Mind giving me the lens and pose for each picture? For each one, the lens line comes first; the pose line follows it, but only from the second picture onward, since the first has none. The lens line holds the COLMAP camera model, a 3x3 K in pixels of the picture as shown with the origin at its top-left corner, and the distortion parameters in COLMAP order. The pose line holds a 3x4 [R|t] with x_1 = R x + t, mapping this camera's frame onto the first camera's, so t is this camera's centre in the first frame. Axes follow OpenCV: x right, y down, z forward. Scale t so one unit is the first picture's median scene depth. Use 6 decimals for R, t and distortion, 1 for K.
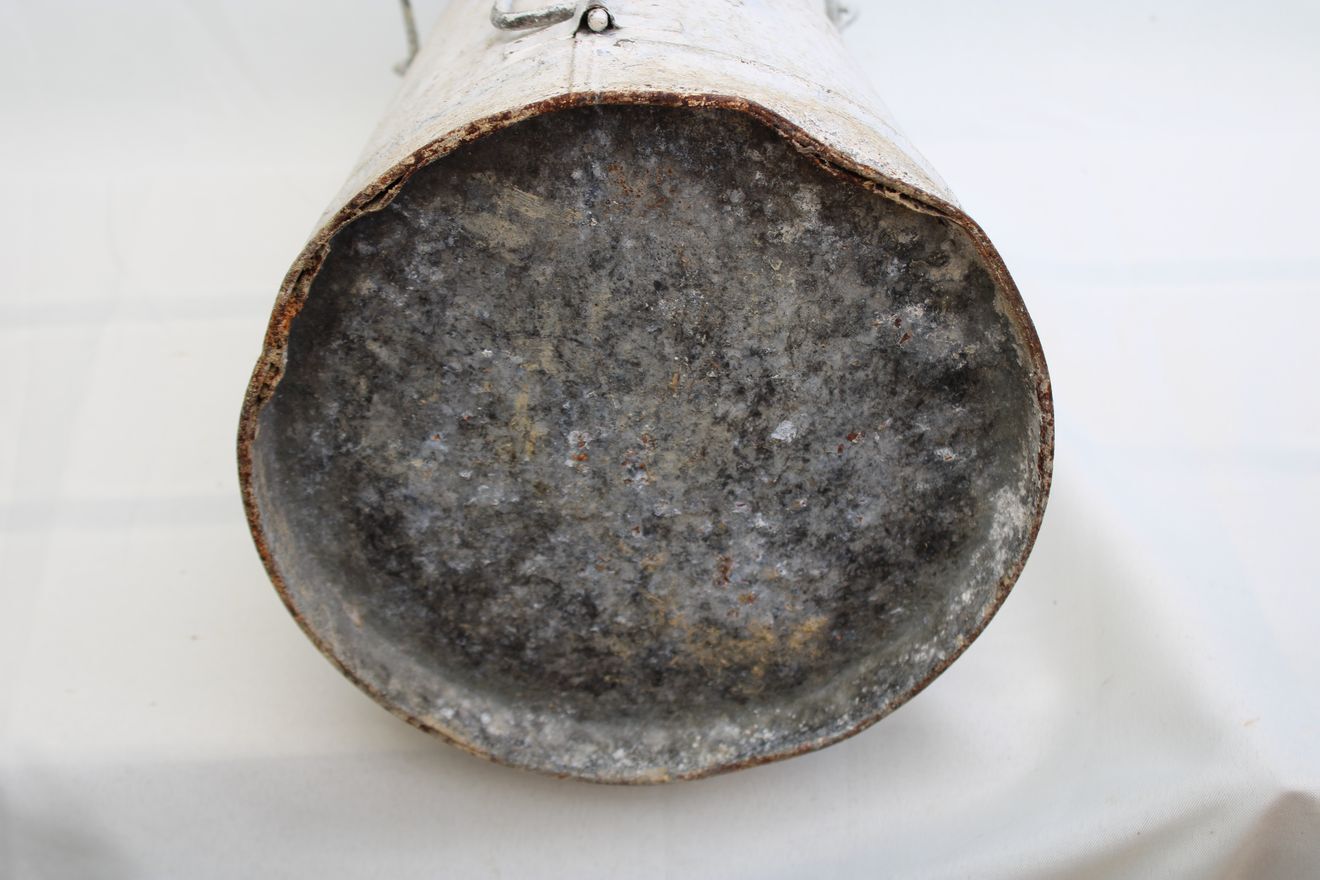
lens RADIAL K [[2178.1, 0, 697.7], [0, 2178.1, 439.9], [0, 0, 1]] dist [-0.031266, -0.012660]
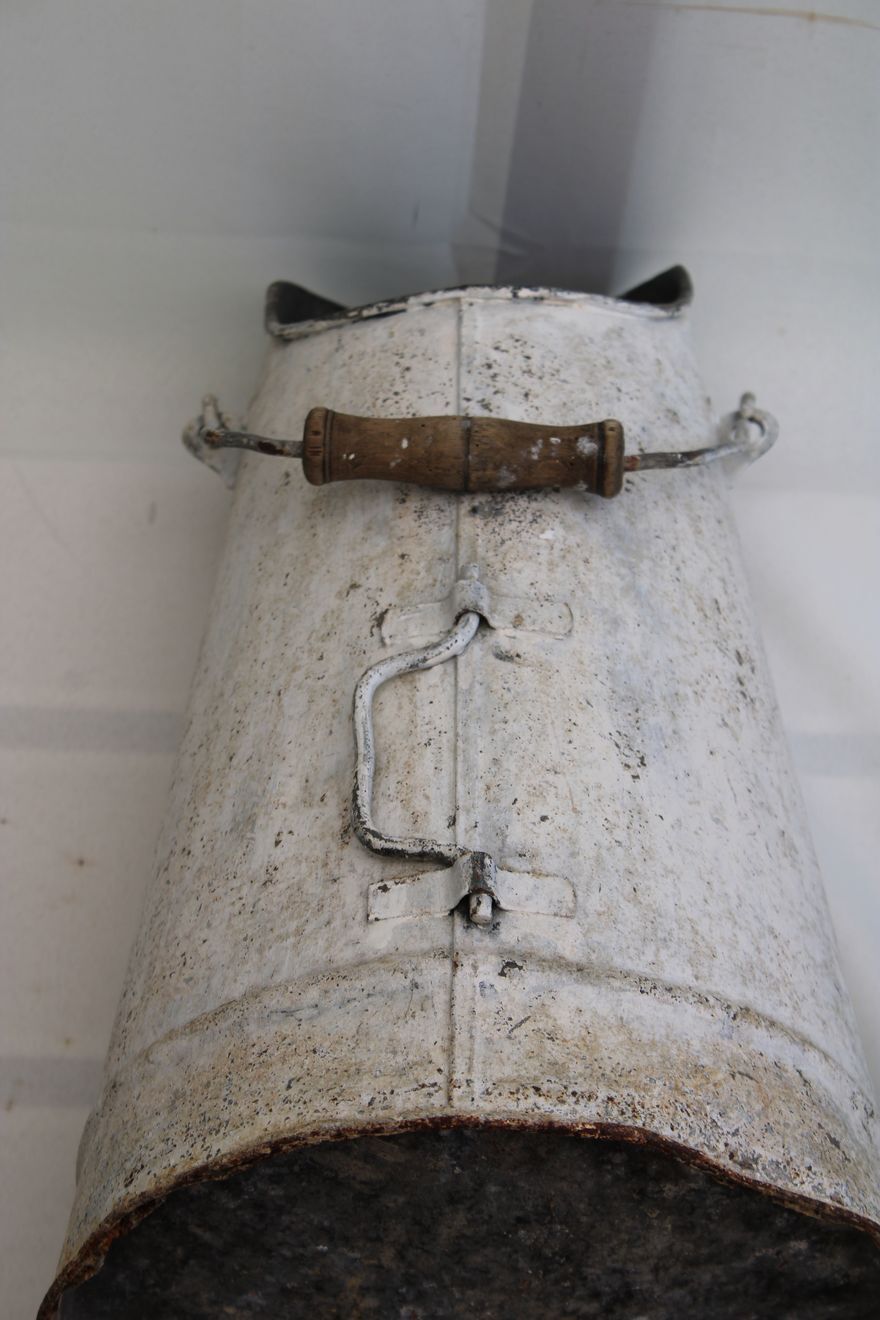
lens RADIAL K [[3038.6, 0, 440.0], [0, 3038.6, 660.0], [0, 0, 1]] dist [0.059886, -0.050168]
pose [[0.995220, 0.093402, 0.028527, -0.107295], [-0.097657, 0.949194, 0.299154, -0.656042], [0.000863, -0.300510, 0.953778, -0.130098]]
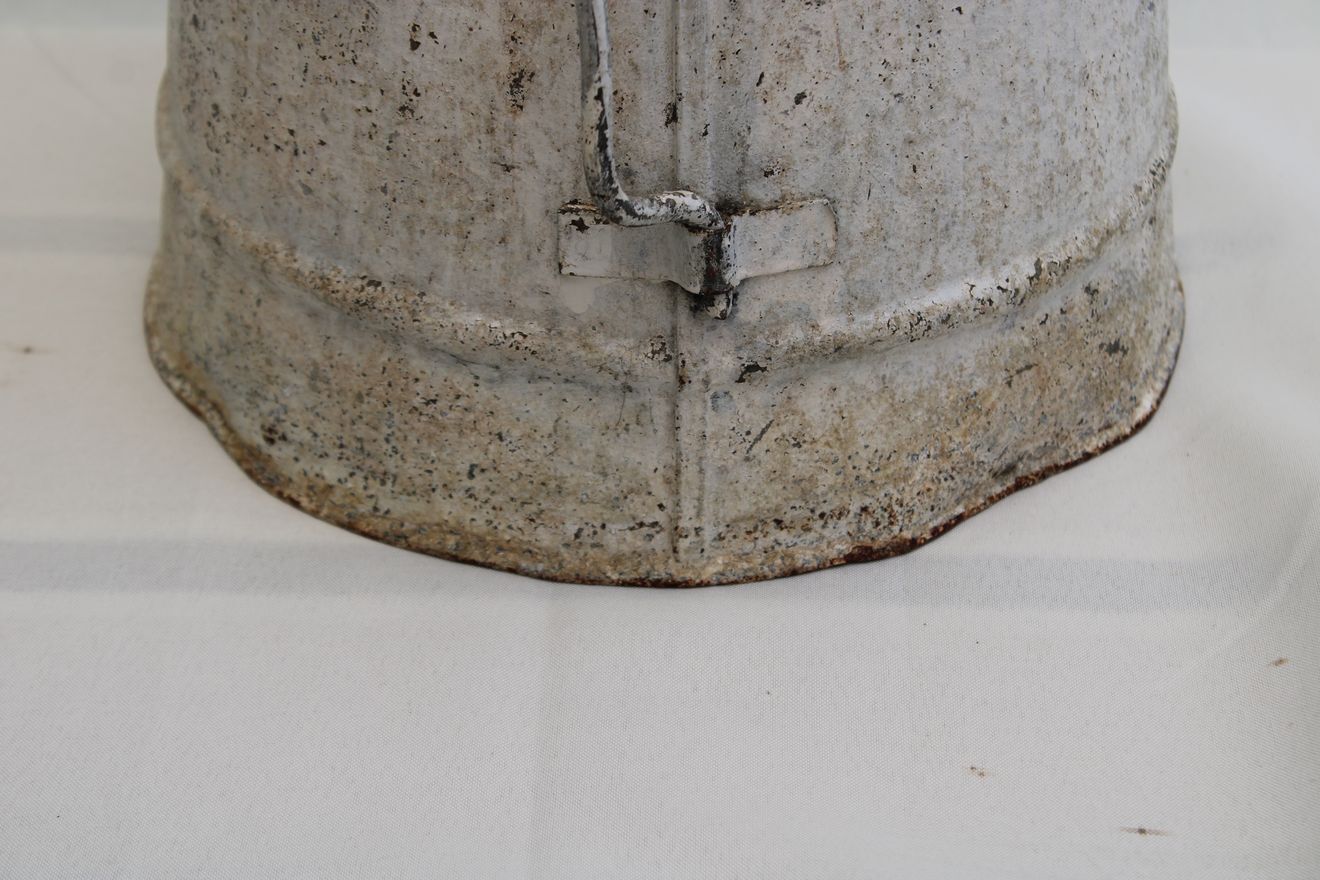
lens RADIAL K [[3038.6, 0, 660.0], [0, 3038.6, 440.0], [0, 0, 1]] dist [0.059886, -0.050168]
pose [[0.982965, -0.056599, 0.174861, -0.226602], [-0.174780, 0.006411, 0.984587, -1.100639], [-0.056848, -0.998376, -0.003591, 0.970908]]
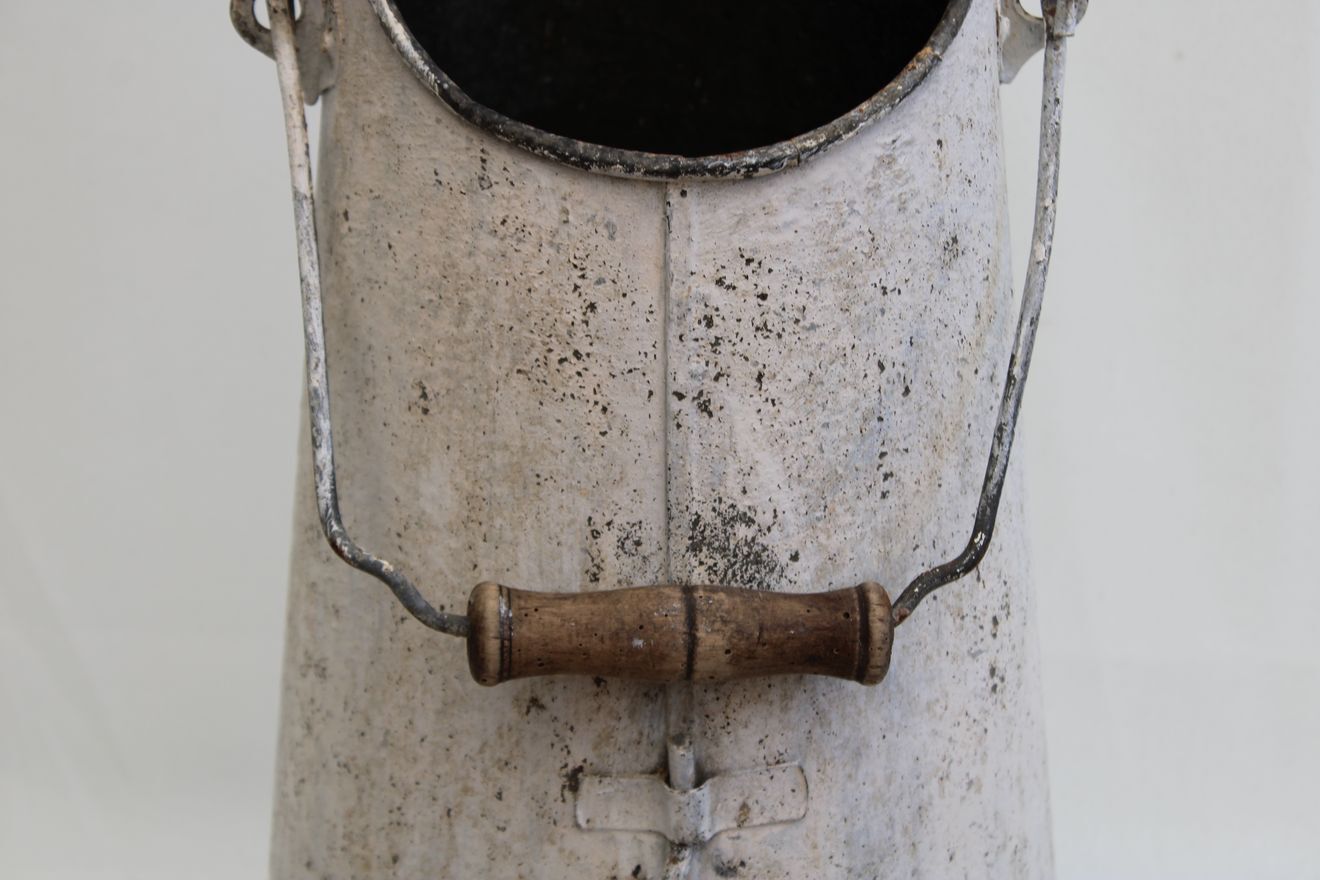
lens RADIAL K [[3038.6, 0, 660.0], [0, 3038.6, 440.0], [0, 0, 1]] dist [0.059886, -0.050168]
pose [[0.981725, -0.033840, 0.187275, -0.271543], [-0.181726, 0.125470, 0.975312, -1.377394], [-0.056502, -0.991520, 0.117027, 1.180957]]
